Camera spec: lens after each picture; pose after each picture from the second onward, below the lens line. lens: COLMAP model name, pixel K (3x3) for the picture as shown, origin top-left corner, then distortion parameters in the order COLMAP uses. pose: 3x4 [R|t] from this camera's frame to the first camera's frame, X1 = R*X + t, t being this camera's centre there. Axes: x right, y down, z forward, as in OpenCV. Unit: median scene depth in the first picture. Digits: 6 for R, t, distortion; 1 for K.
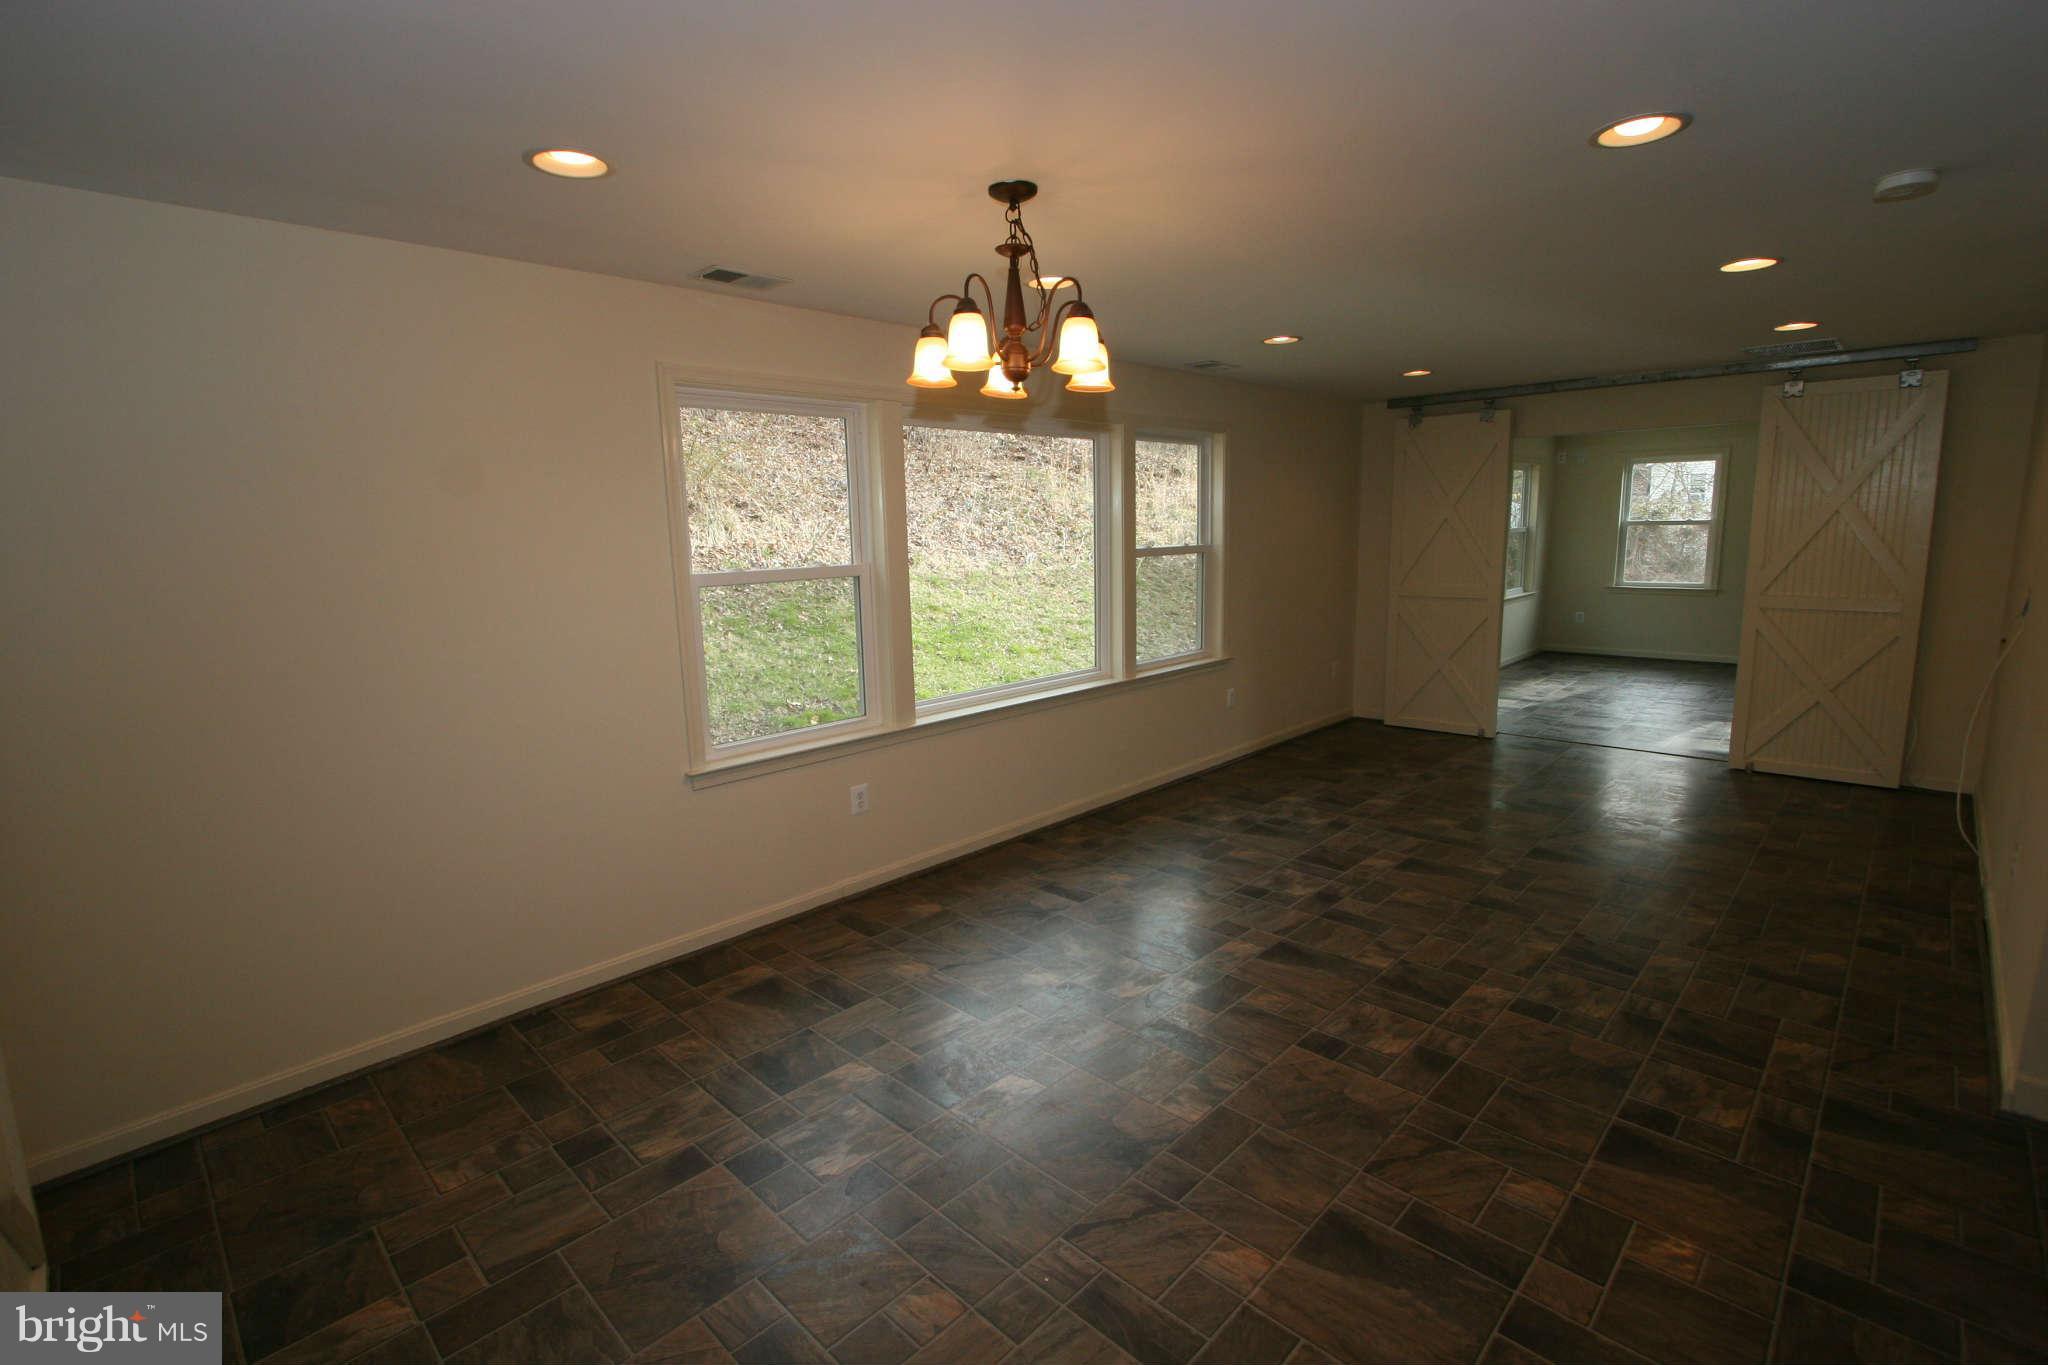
lens RADIAL K [[934.3, 0, 1024.0], [0, 934.3, 682.5], [0, 0, 1]] dist [-0.000732, 0.000771]
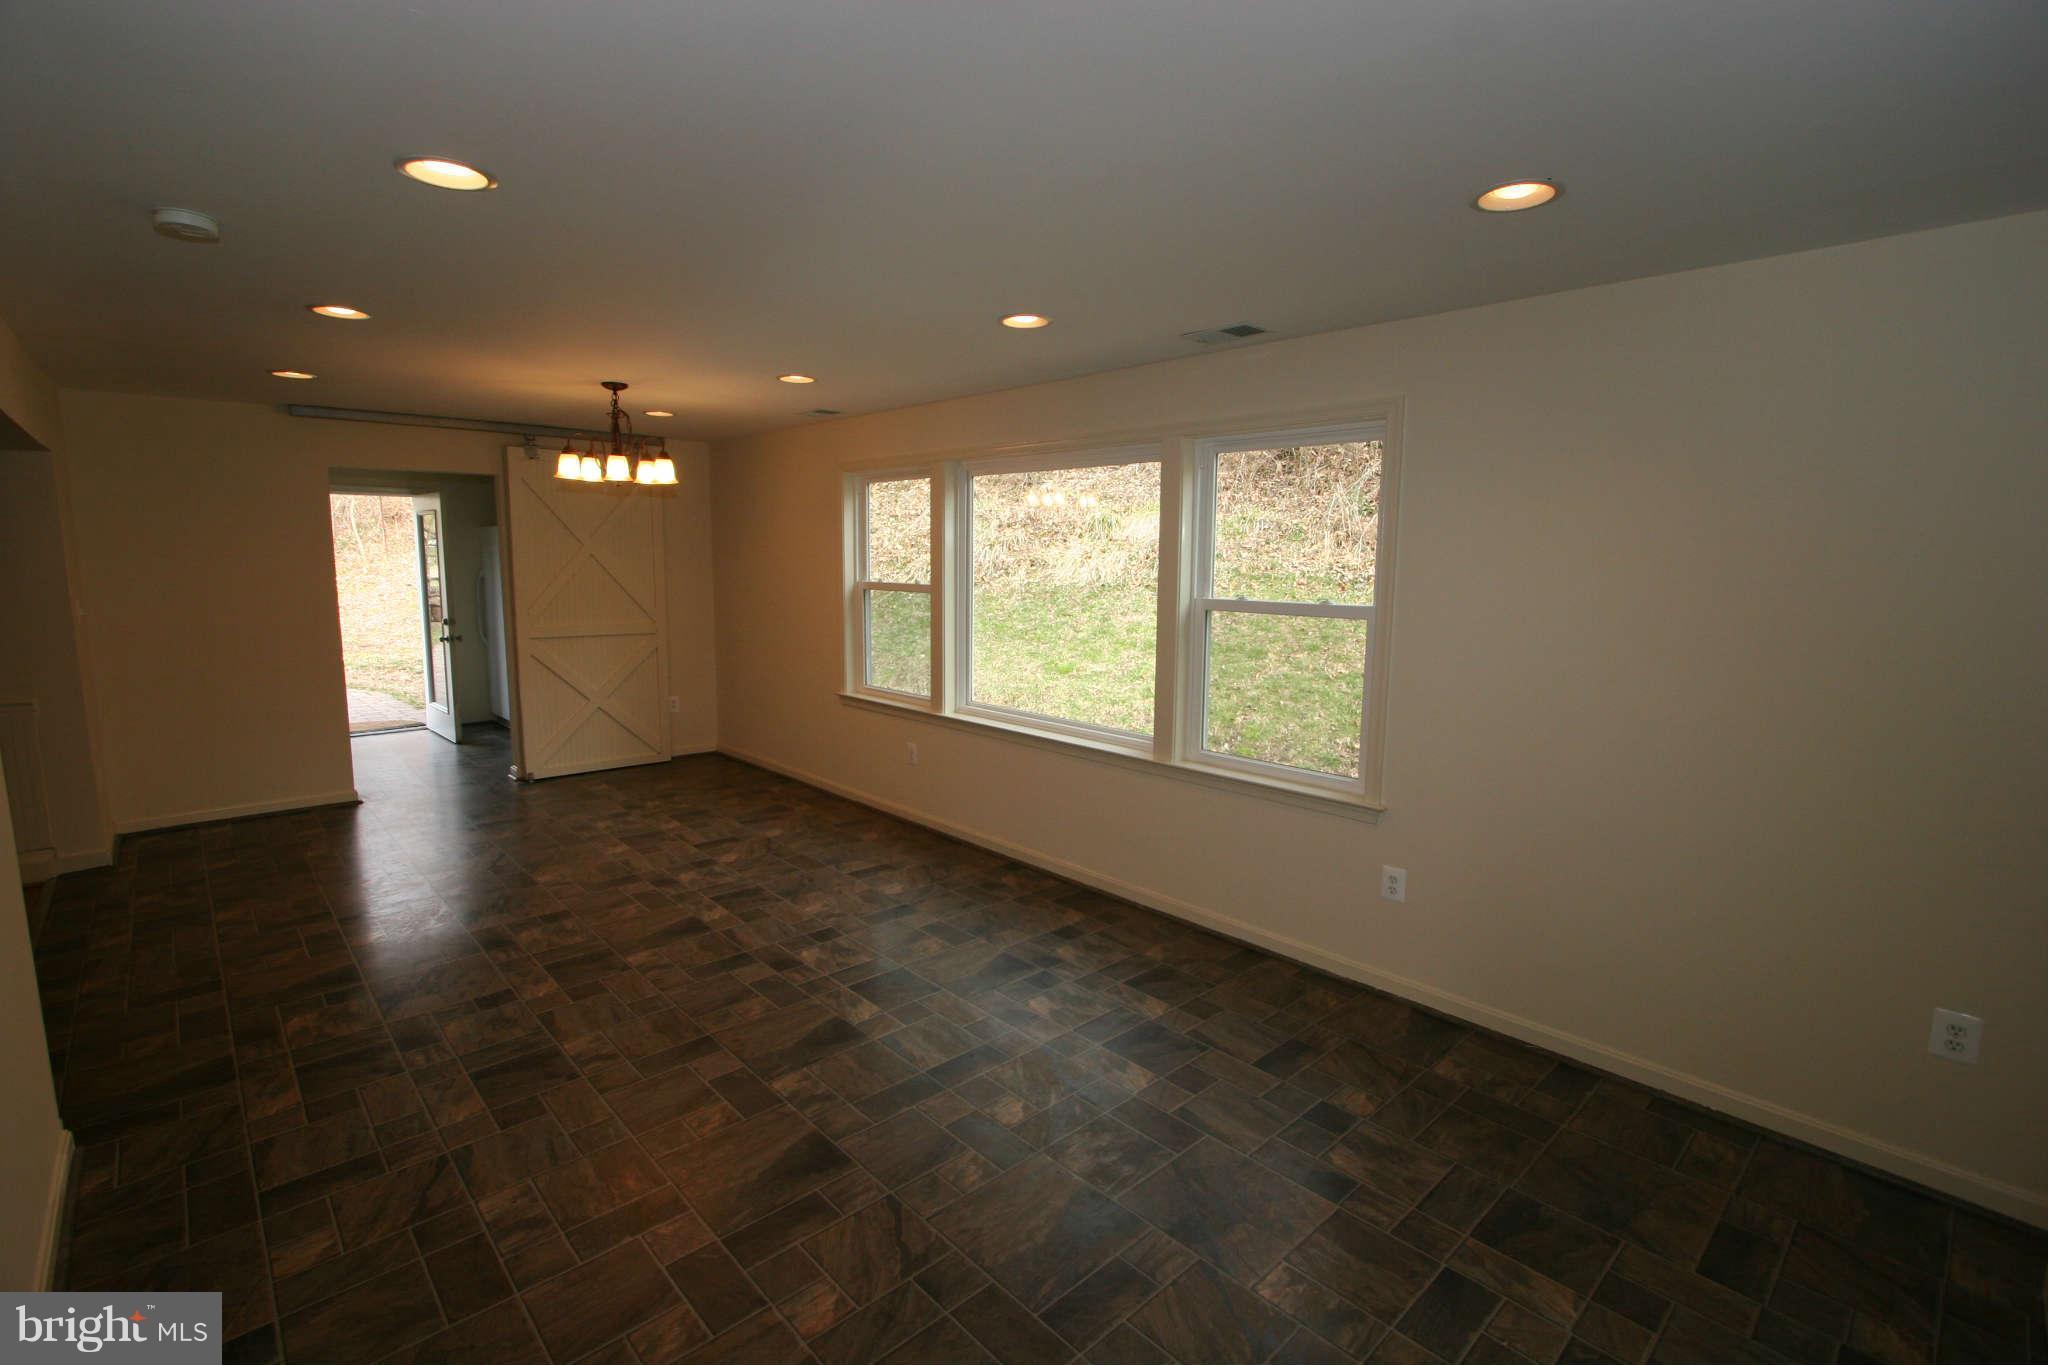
lens RADIAL K [[940.0, 0, 1017.4], [0, 940.0, 653.9], [0, 0, 1]] dist [-0.002311, -0.000978]
pose [[-0.058851, 0.122566, -0.990714, 1.193975], [-0.178209, 0.975202, 0.131233, -0.231365], [0.982231, 0.184277, -0.035550, 1.203417]]
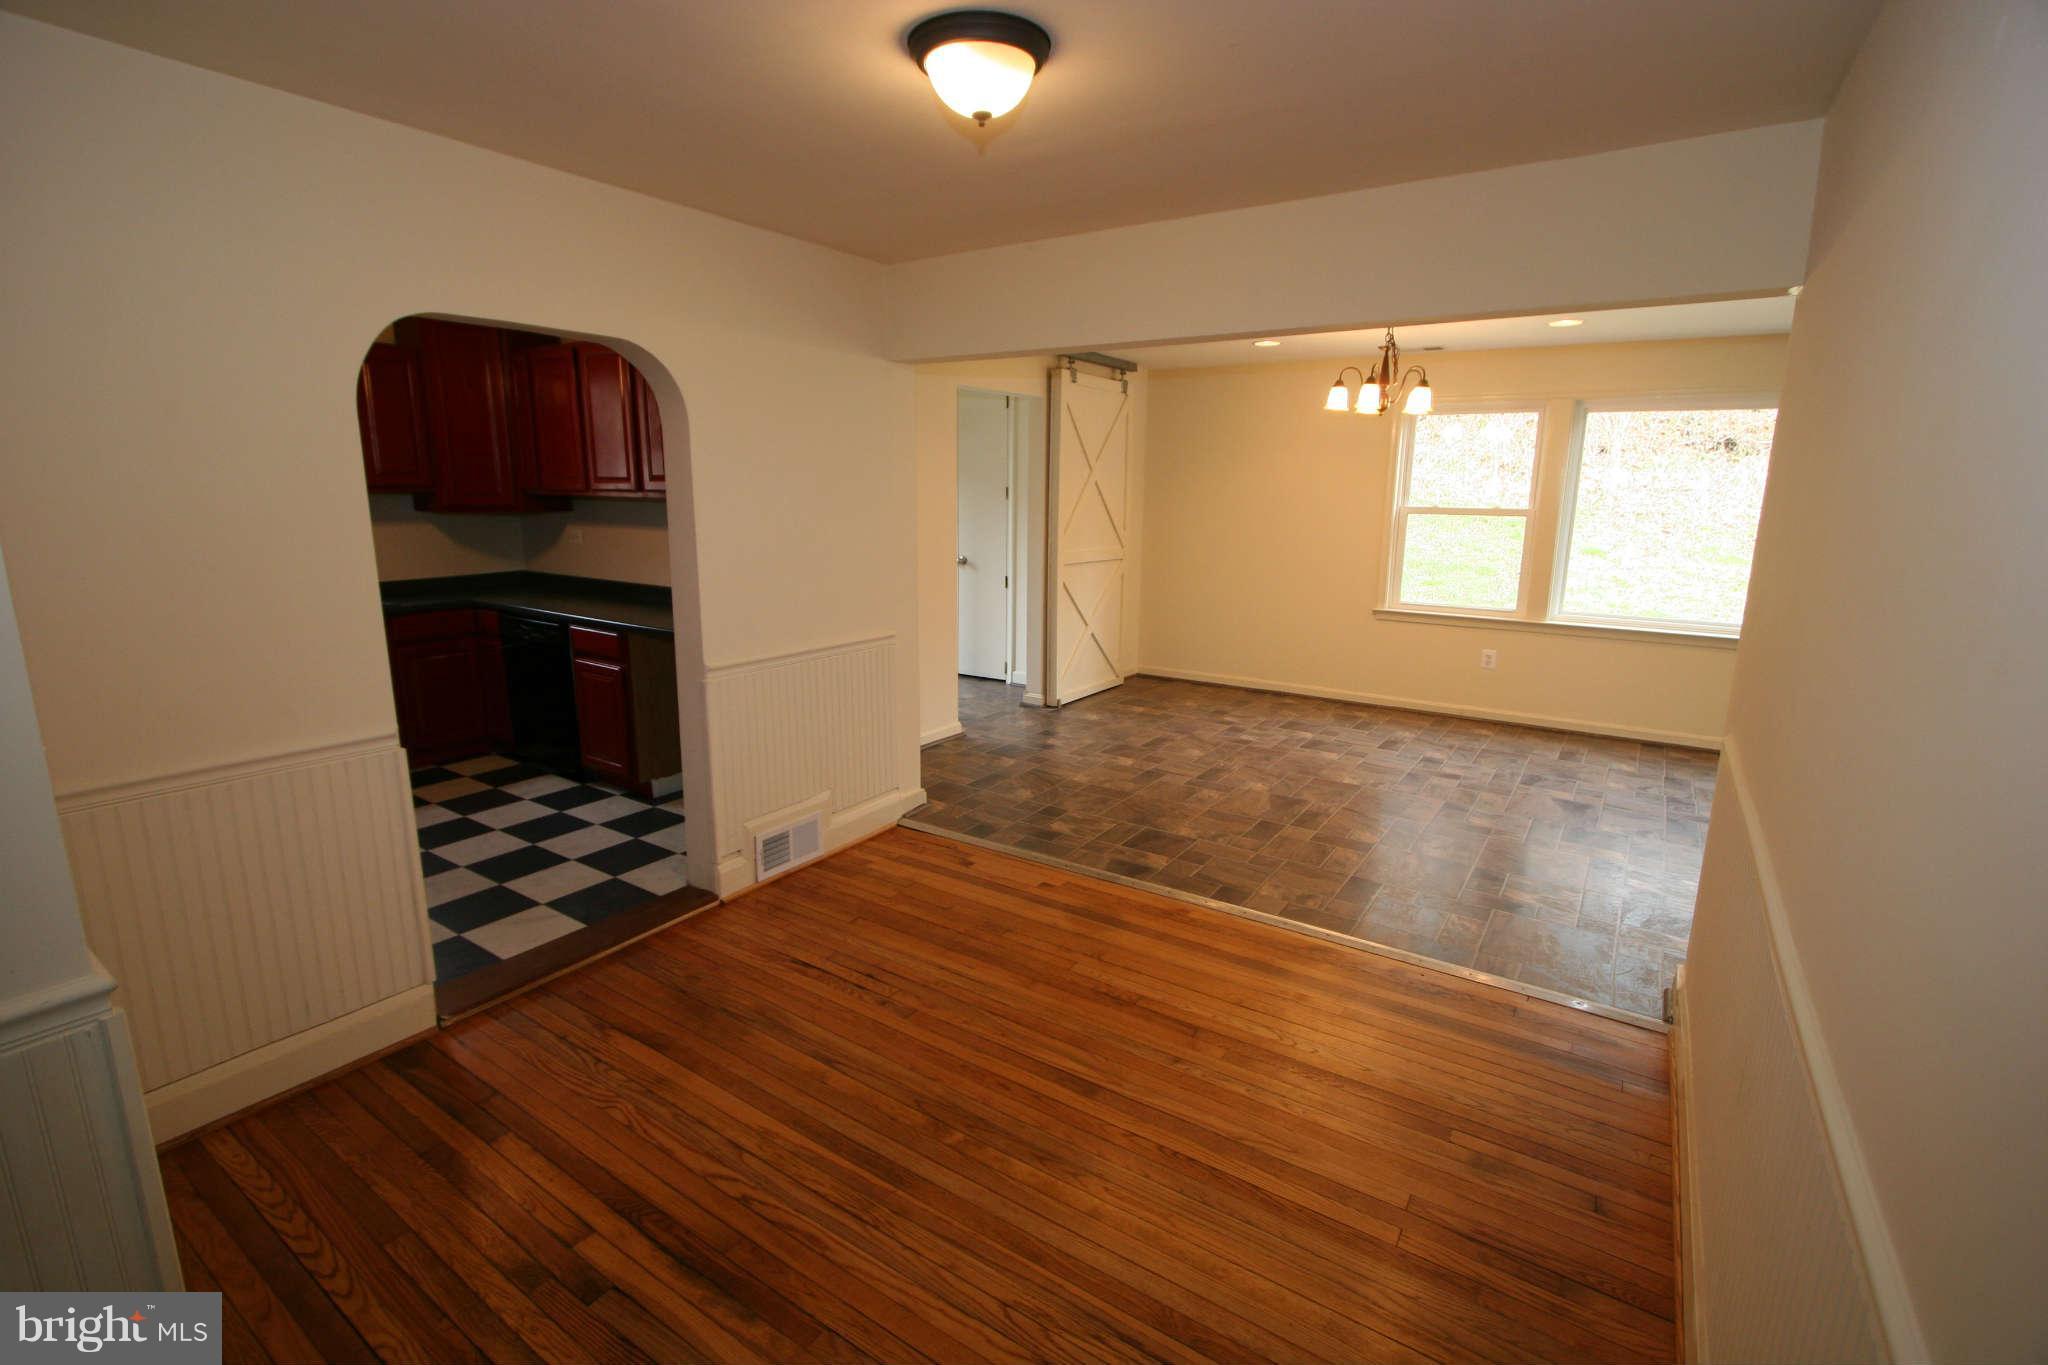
lens RADIAL K [[940.0, 0, 1017.4], [0, 940.0, 653.9], [0, 0, 1]] dist [-0.002311, -0.000978]
pose [[0.168692, 0.194158, -0.966357, 1.226402], [-0.177163, 0.970413, 0.164047, 0.000233], [0.969617, 0.143529, 0.198099, -0.065770]]
